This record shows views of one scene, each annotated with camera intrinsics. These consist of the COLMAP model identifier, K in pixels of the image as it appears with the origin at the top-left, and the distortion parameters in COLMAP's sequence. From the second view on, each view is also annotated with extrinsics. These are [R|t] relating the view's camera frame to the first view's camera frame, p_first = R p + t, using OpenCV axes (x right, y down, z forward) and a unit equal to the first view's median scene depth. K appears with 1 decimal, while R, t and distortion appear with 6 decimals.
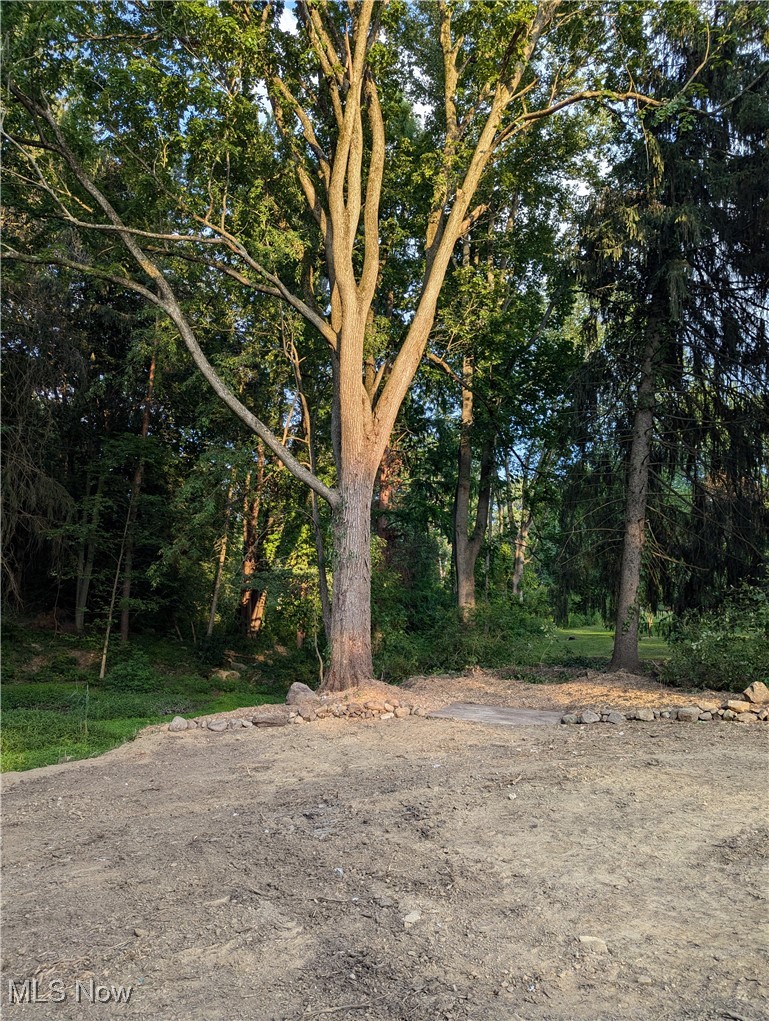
lens RADIAL K [[643.7, 0, 384.5], [0, 643.7, 510.5], [0, 0, 1]] dist [0.002493, 0.000563]
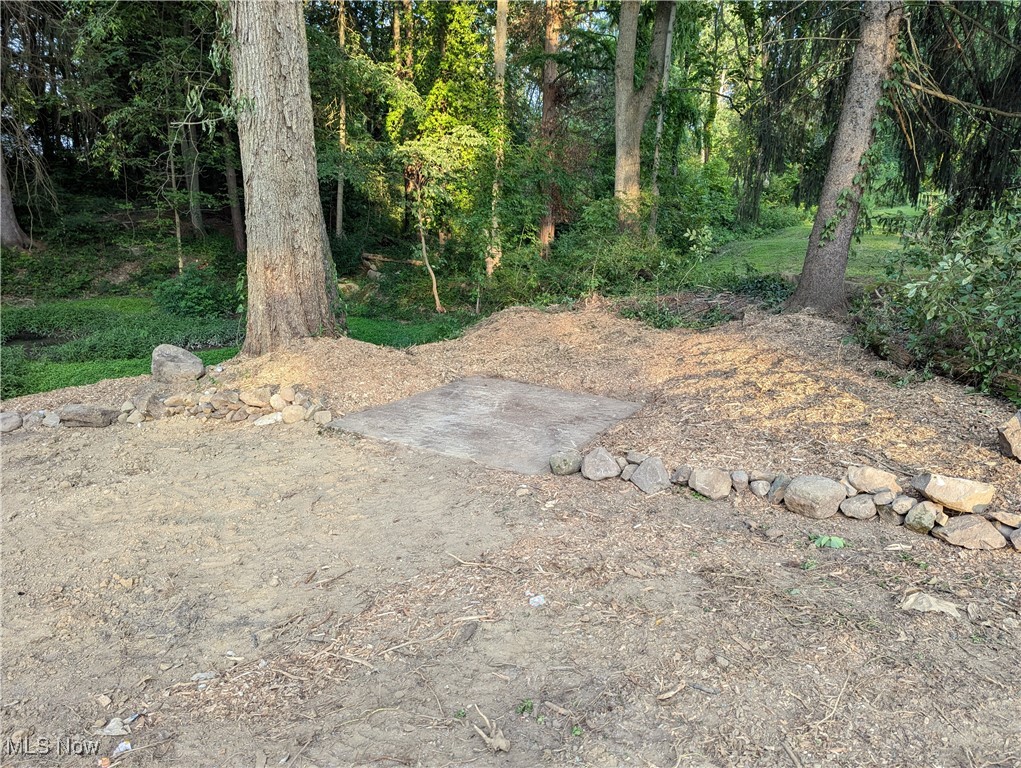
lens RADIAL K [[728.9, 0, 510.5], [0, 728.9, 384.0], [0, 0, 1]] dist [-0.000285, -0.003794]
pose [[0.988072, 0.017249, -0.153027, 0.193038], [0.043542, 0.921864, 0.385061, 0.047621], [0.147712, -0.387130, 0.910116, 0.329738]]
